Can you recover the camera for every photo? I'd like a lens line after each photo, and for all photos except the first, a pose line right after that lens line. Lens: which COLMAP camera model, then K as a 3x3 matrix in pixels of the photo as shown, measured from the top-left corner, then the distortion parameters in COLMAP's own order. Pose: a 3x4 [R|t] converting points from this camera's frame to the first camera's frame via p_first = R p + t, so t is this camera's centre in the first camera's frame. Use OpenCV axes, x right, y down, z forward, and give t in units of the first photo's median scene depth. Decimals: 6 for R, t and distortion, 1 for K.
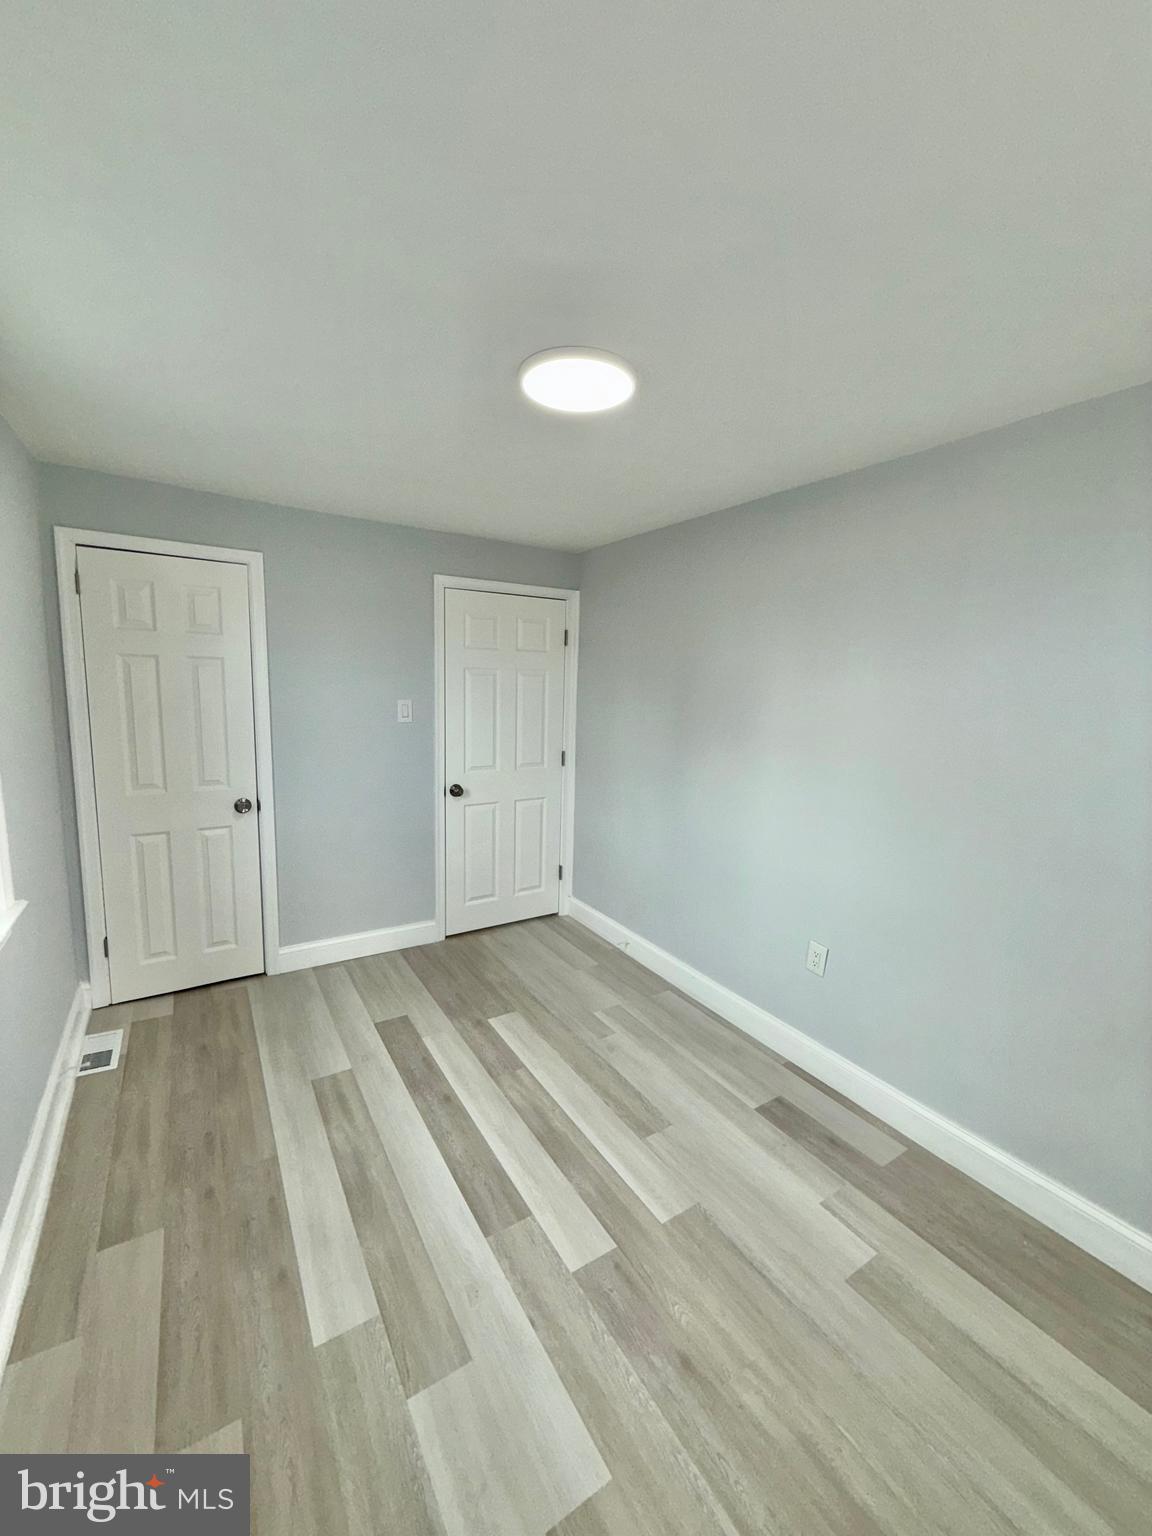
lens RADIAL K [[608.3, 0, 574.2], [0, 608.3, 762.7], [0, 0, 1]] dist [0.000894, -0.000443]
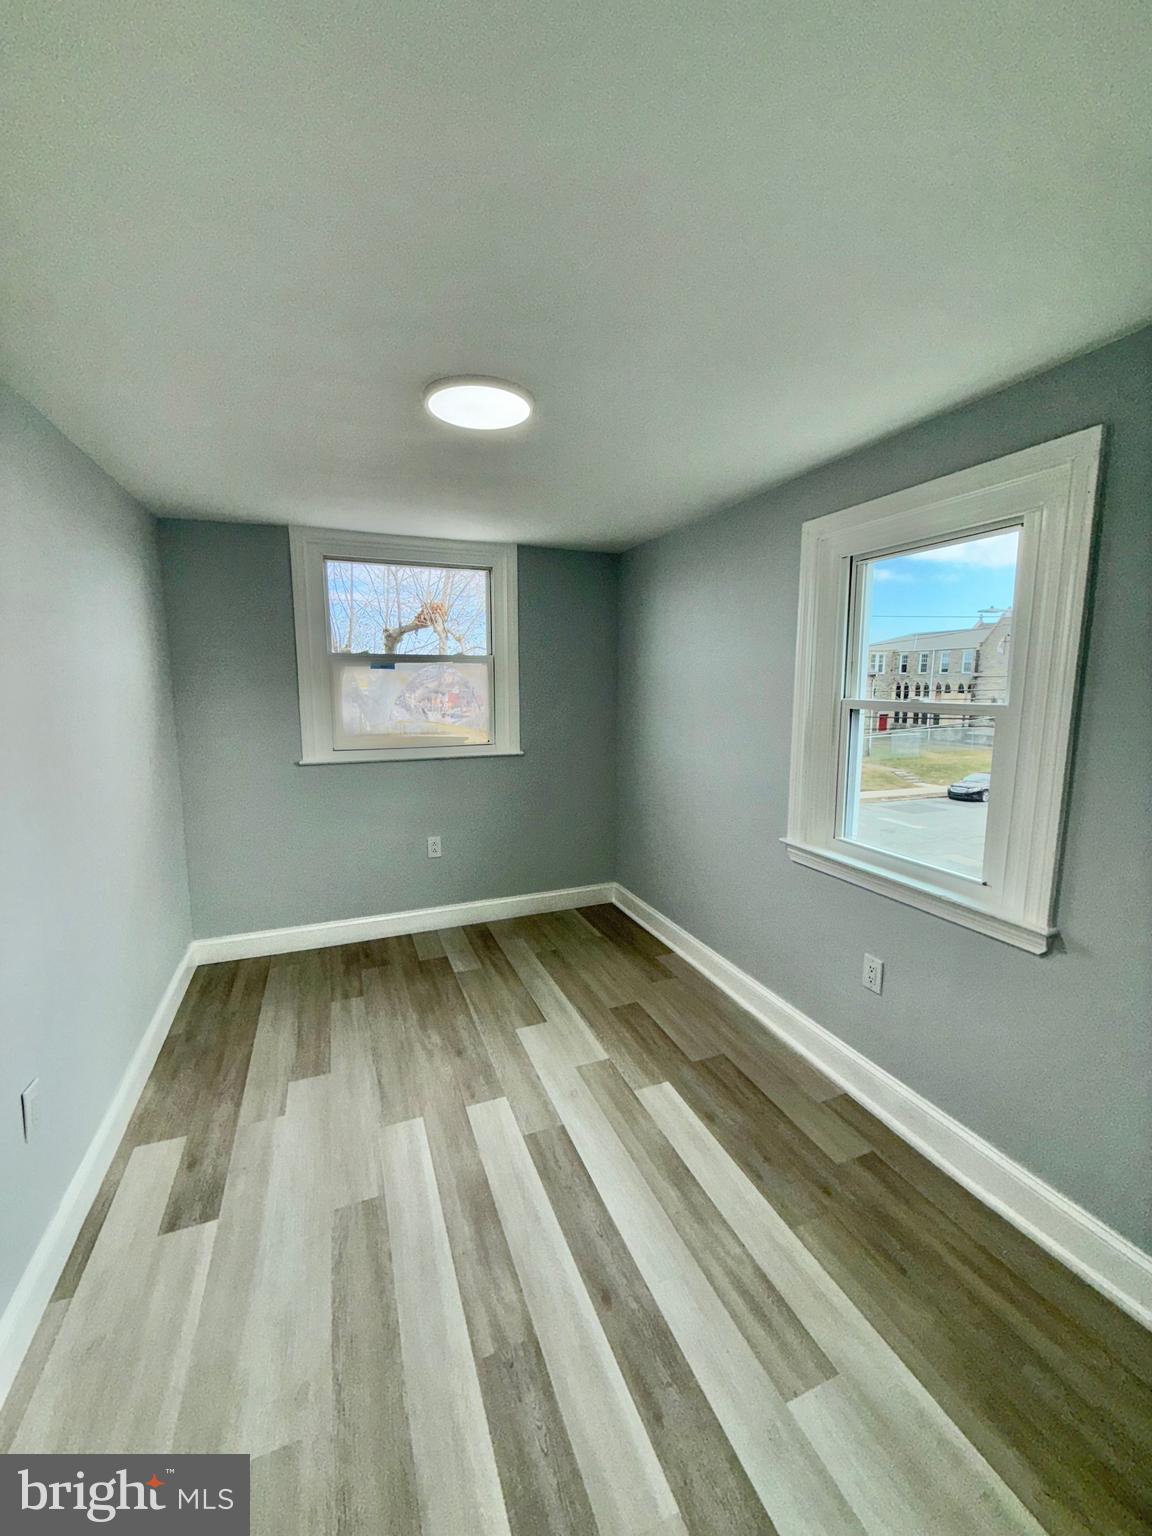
lens RADIAL K [[608.3, 0, 576.5], [0, 608.3, 763.3], [0, 0, 1]] dist [0.000894, -0.000443]
pose [[-0.983588, -0.053001, 0.172470, -0.301408], [-0.003250, 0.960932, 0.276765, -0.244340], [-0.180401, 0.271662, -0.945333, 1.710660]]
